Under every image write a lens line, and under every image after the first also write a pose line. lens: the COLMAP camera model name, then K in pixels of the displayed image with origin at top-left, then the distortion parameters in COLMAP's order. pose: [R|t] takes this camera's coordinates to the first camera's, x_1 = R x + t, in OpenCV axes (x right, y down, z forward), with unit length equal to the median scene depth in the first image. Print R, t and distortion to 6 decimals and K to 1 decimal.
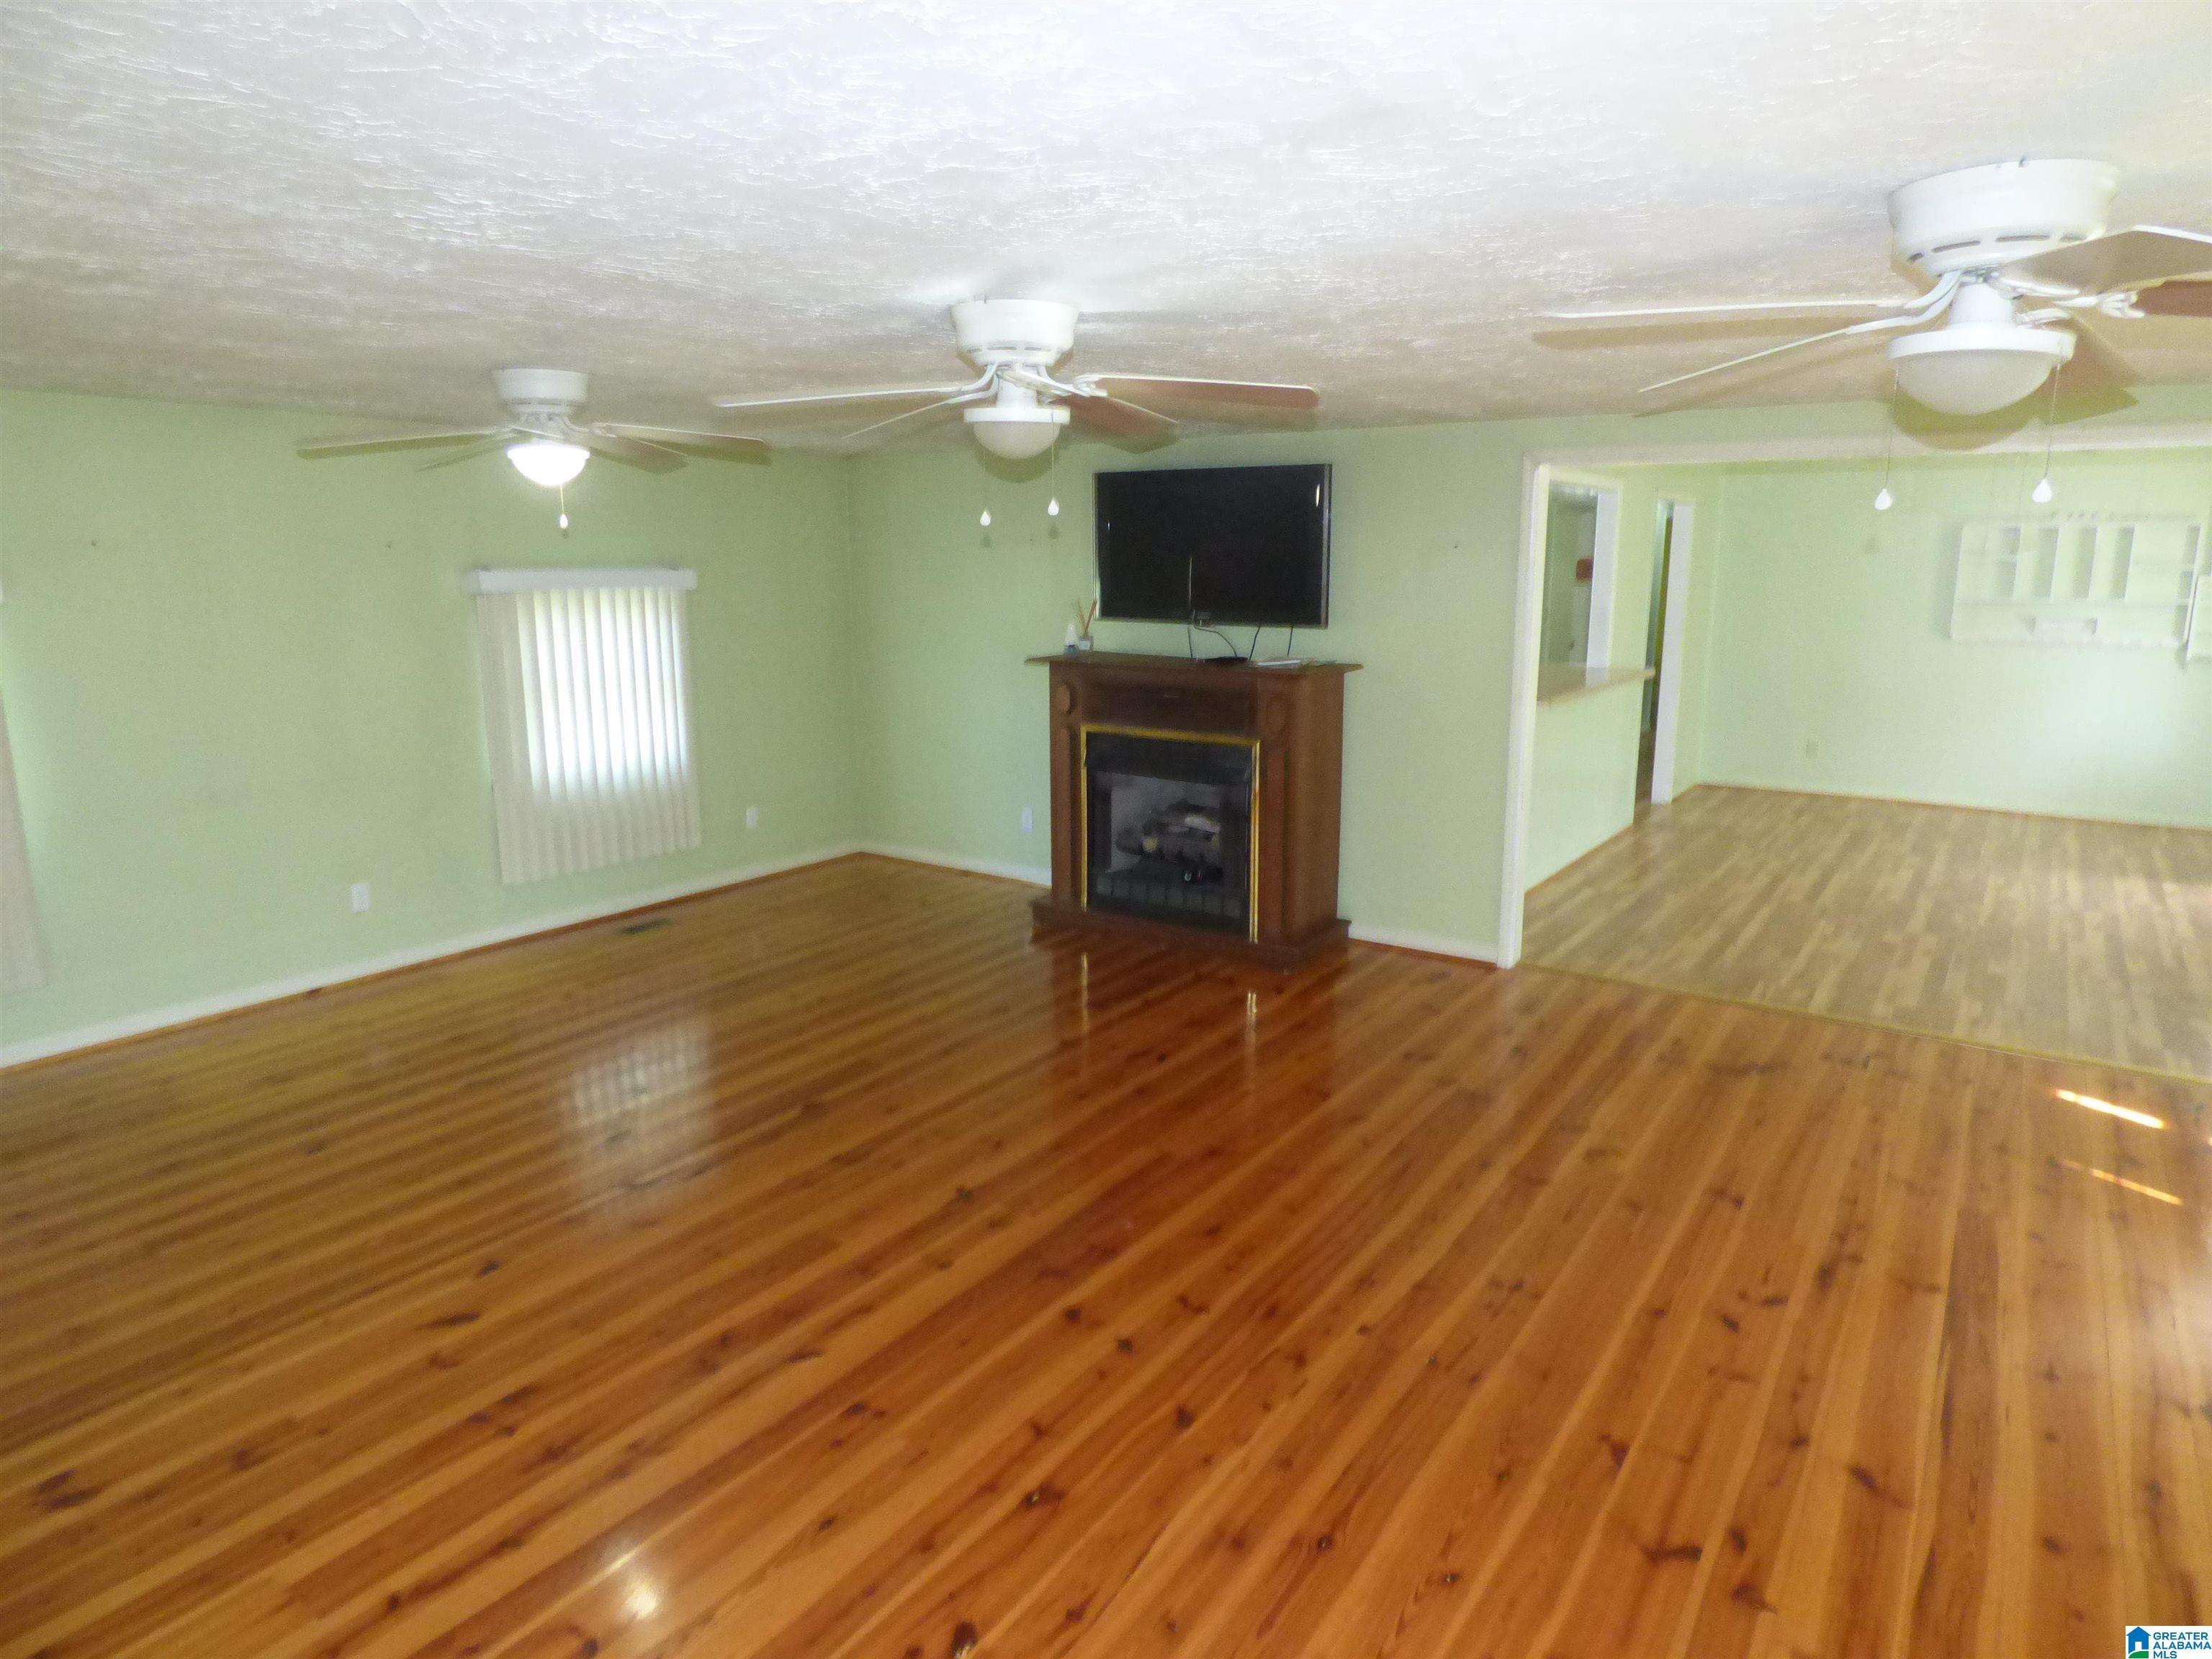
lens RADIAL K [[1327.9, 0, 1116.6], [0, 1327.9, 826.8], [0, 0, 1]] dist [-0.012861, 0.003957]
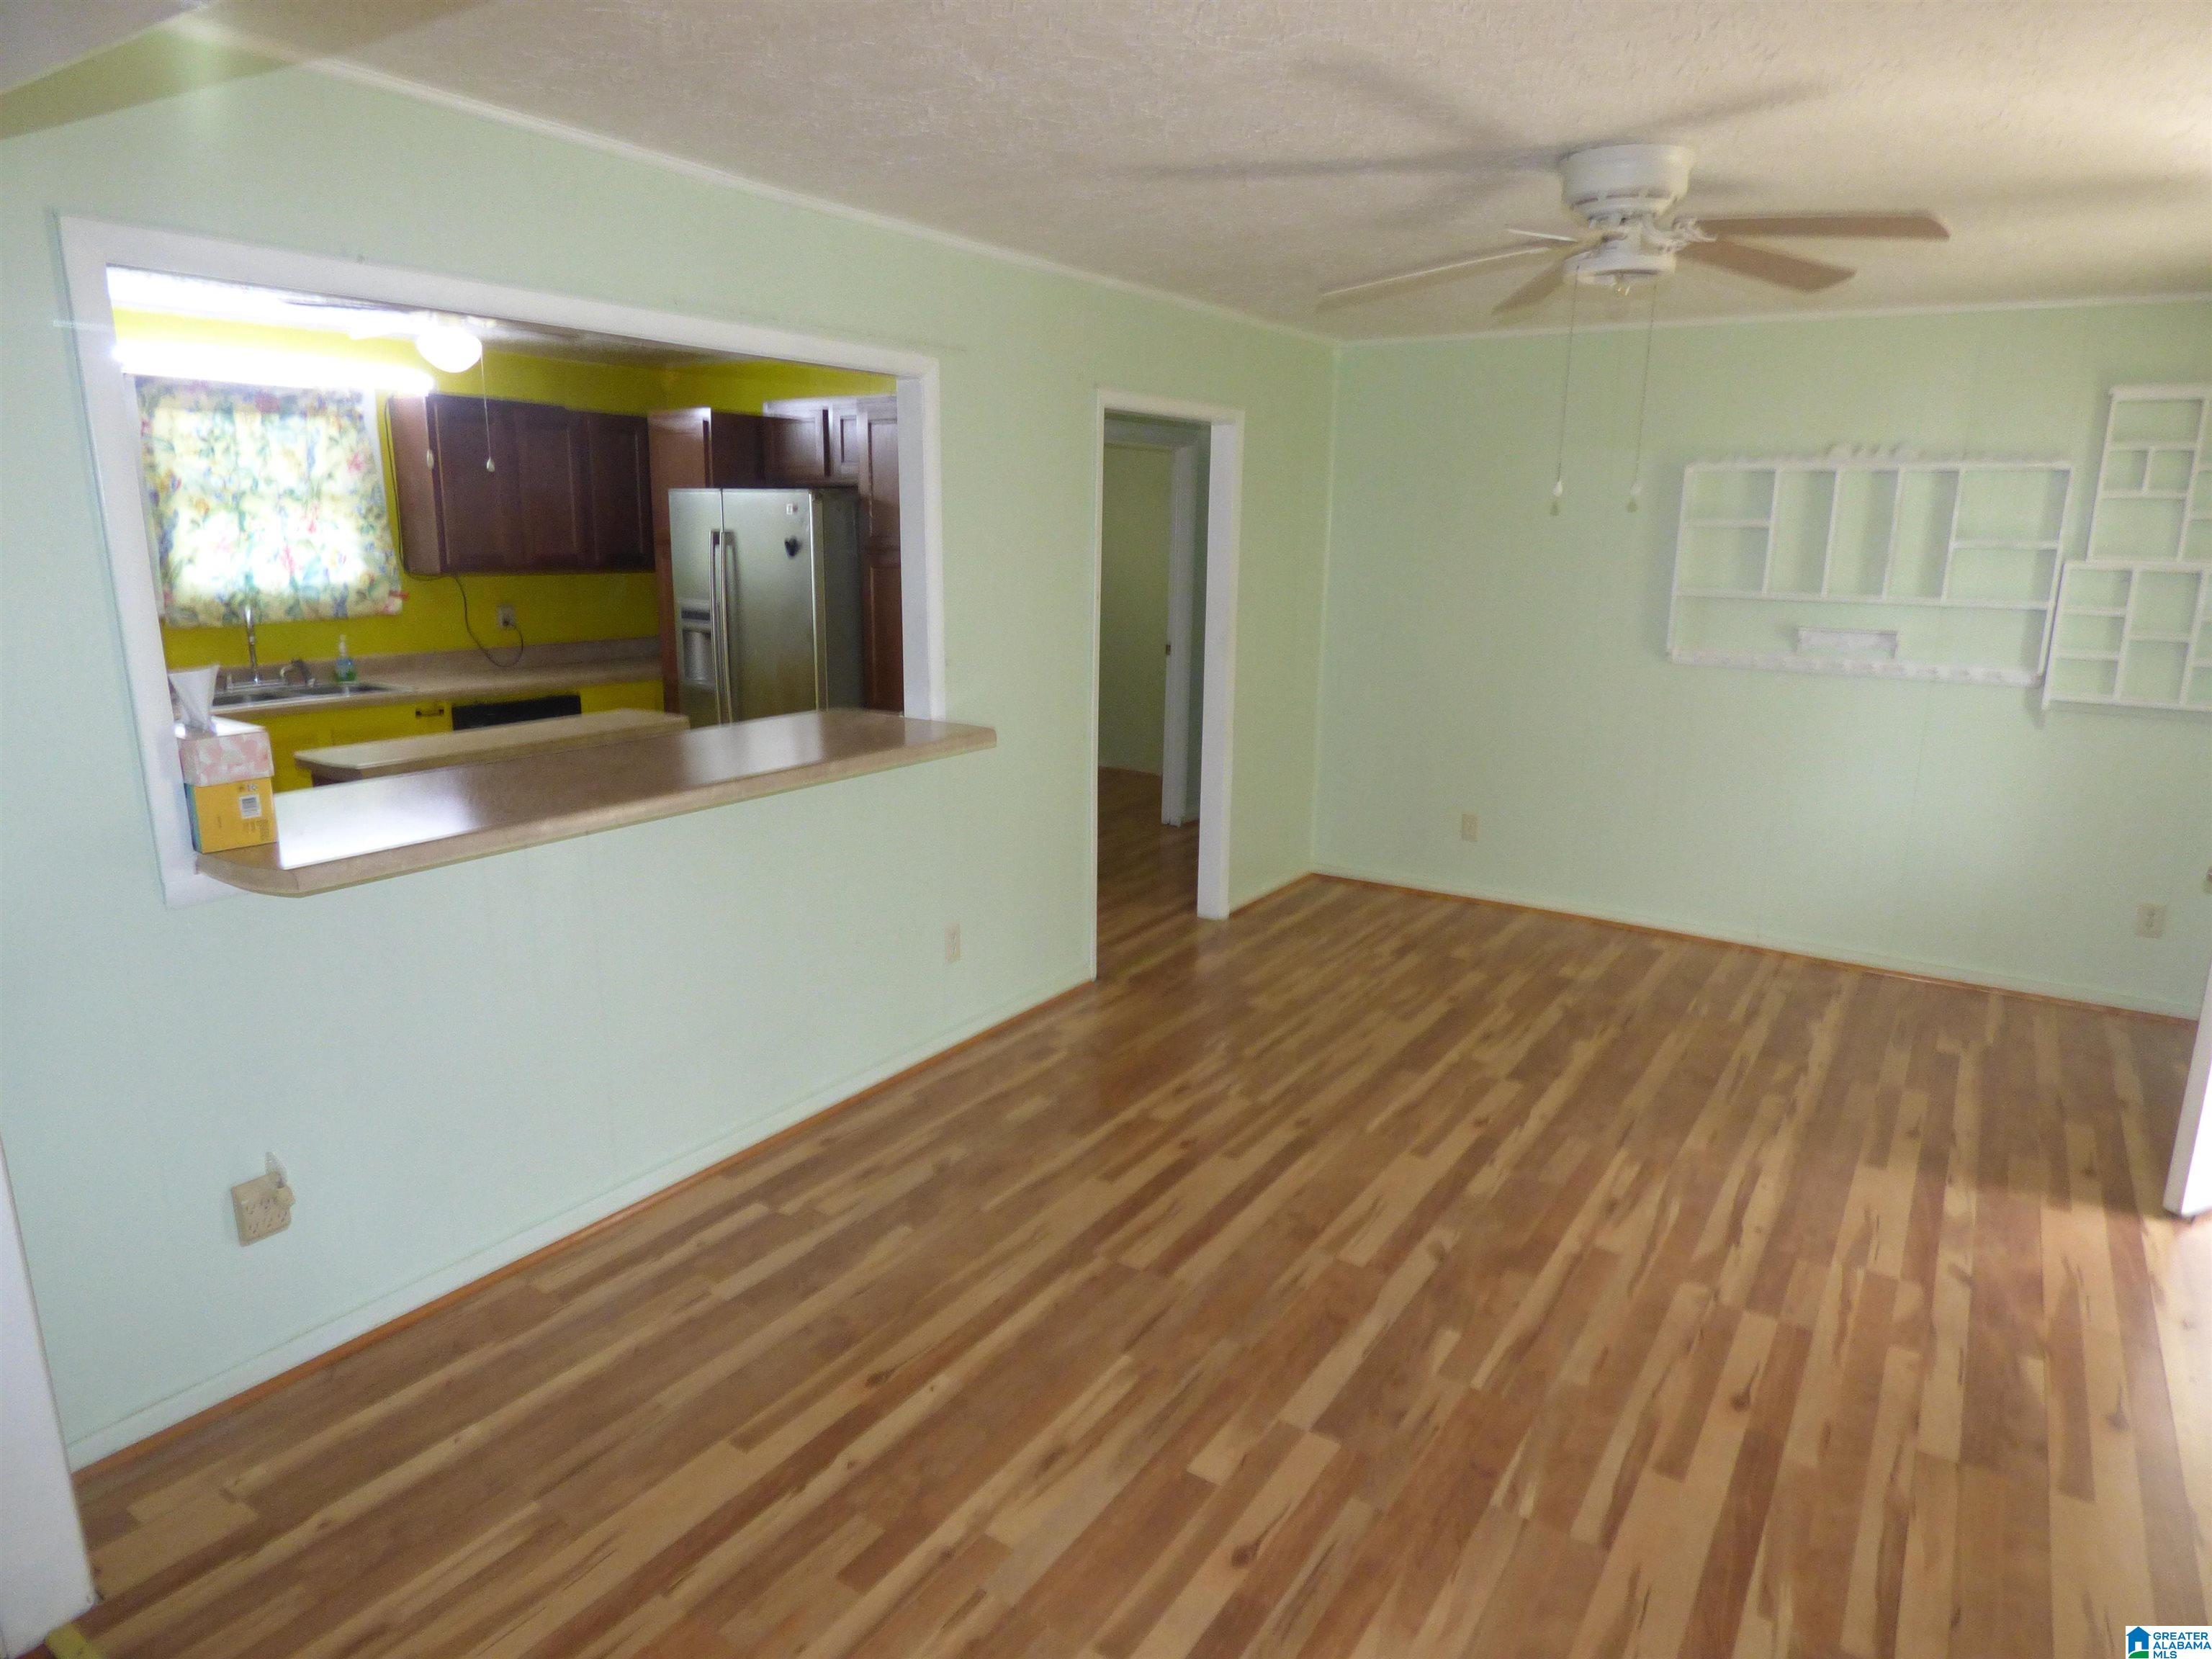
lens RADIAL K [[1327.9, 0, 1120.5], [0, 1327.9, 825.2], [0, 0, 1]] dist [-0.012861, 0.003957]
pose [[0.999539, 0.008034, 0.029269, 0.397729], [-0.008804, 0.999616, 0.026259, -0.087074], [-0.029047, -0.026504, 0.999227, 0.441287]]
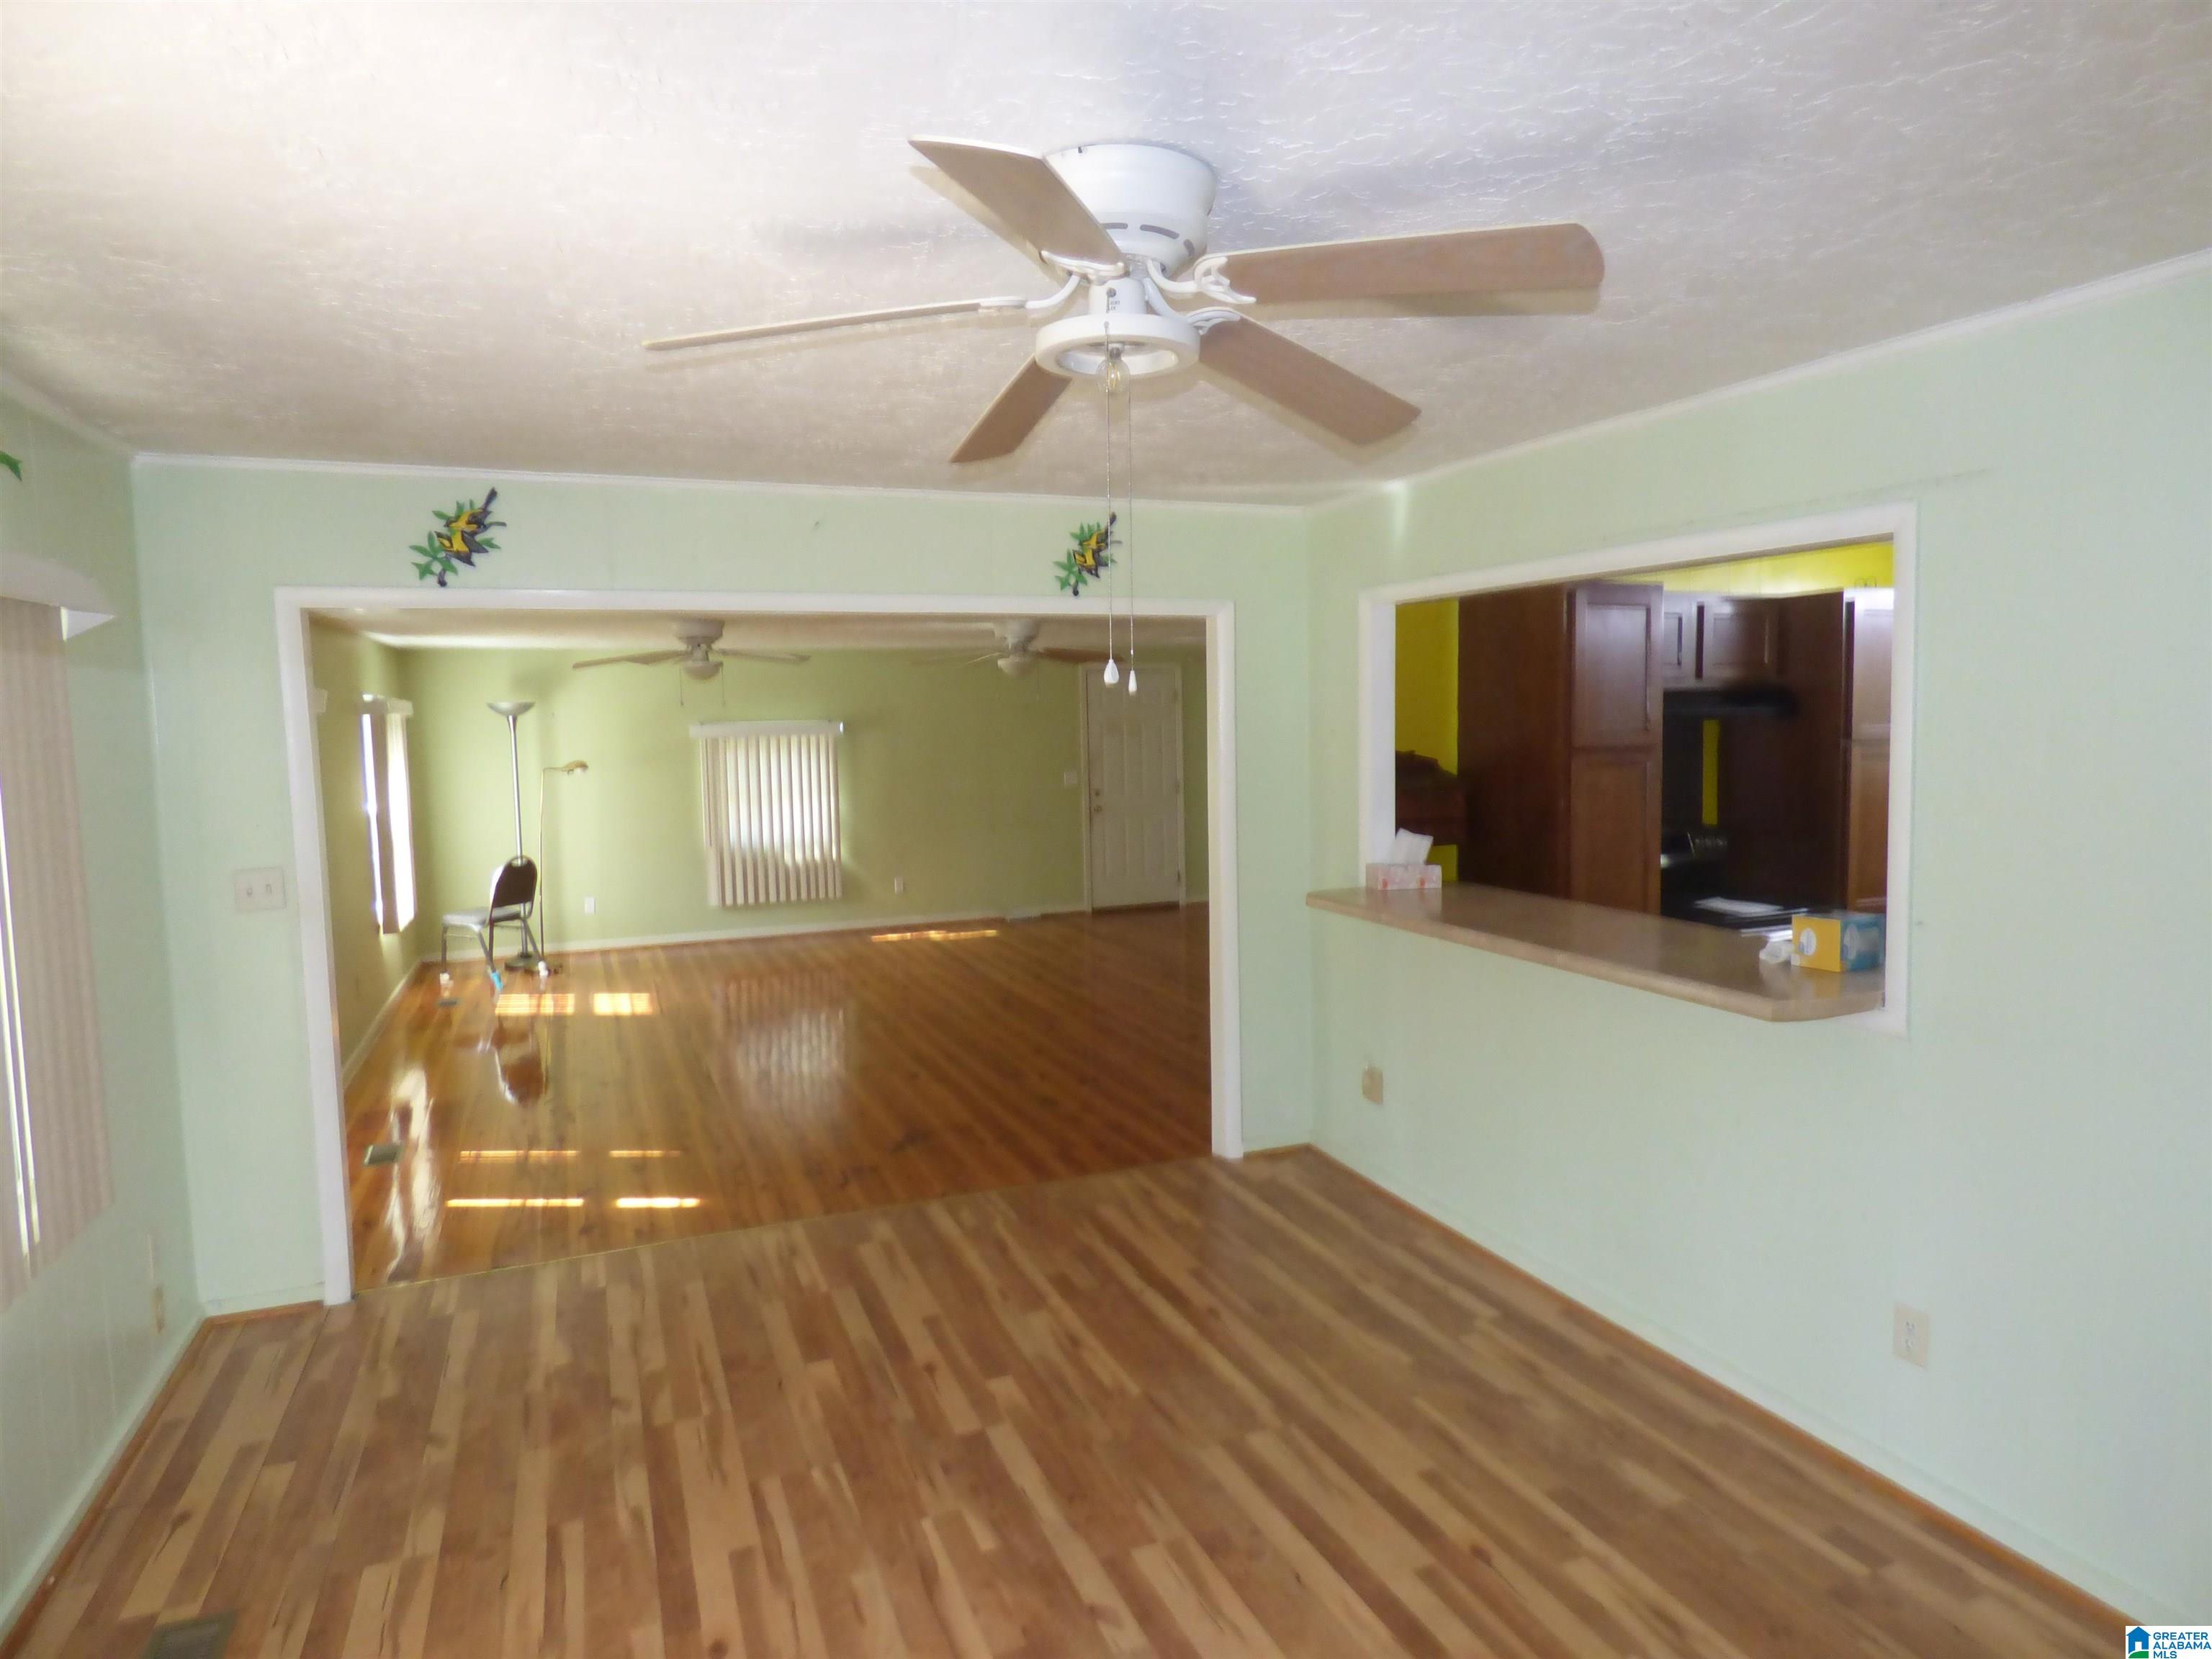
lens RADIAL K [[1327.9, 0, 1094.5], [0, 1327.9, 817.5], [0, 0, 1]] dist [-0.012861, 0.003957]
pose [[-0.556968, 0.077611, -0.826900, 0.739041], [-0.148057, 0.970398, 0.190804, -0.192020], [0.817231, 0.228700, -0.528990, 0.931488]]
